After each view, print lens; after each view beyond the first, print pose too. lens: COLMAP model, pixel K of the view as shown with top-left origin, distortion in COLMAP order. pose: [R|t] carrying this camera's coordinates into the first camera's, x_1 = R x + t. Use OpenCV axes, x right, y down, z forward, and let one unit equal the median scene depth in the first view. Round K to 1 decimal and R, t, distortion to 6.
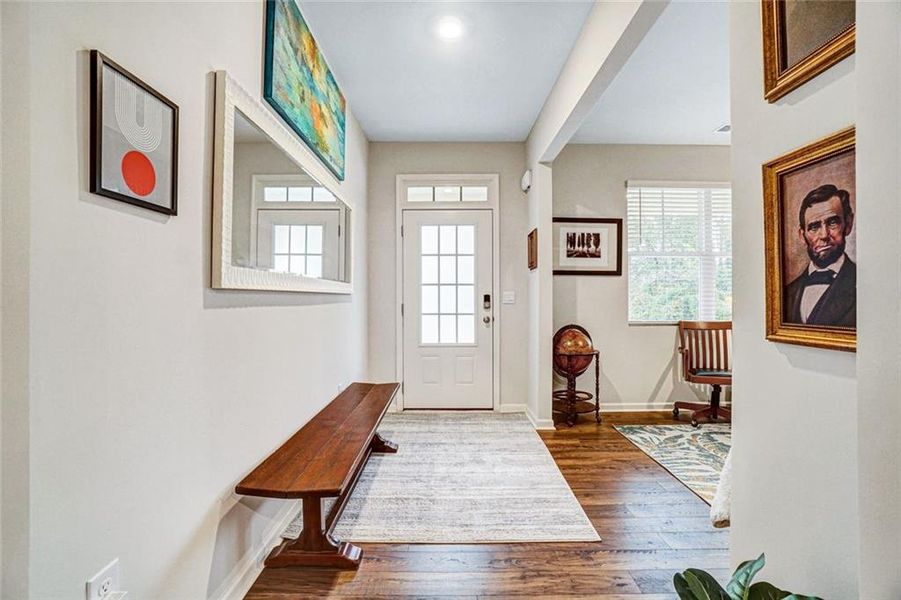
lens RADIAL K [[398.2, 0, 452.9], [0, 398.2, 295.7], [0, 0, 1]] dist [-0.058275, 0.019857]
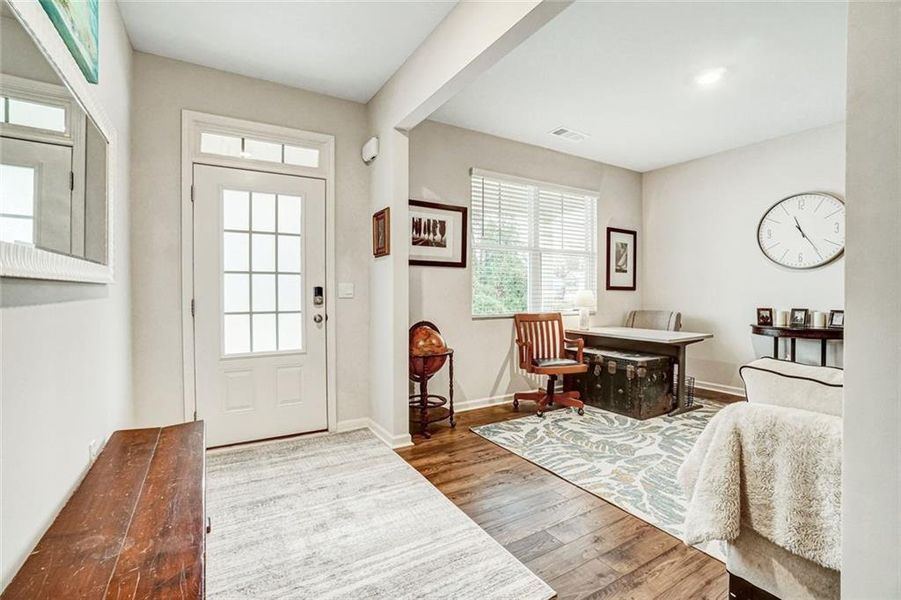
lens RADIAL K [[398.2, 0, 452.9], [0, 398.2, 295.7], [0, 0, 1]] dist [-0.058275, 0.019857]
pose [[0.855619, -0.005437, 0.517578, -0.102002], [-0.003178, 0.999871, 0.015757, 0.001955], [-0.517597, -0.015127, 0.855491, 0.211866]]
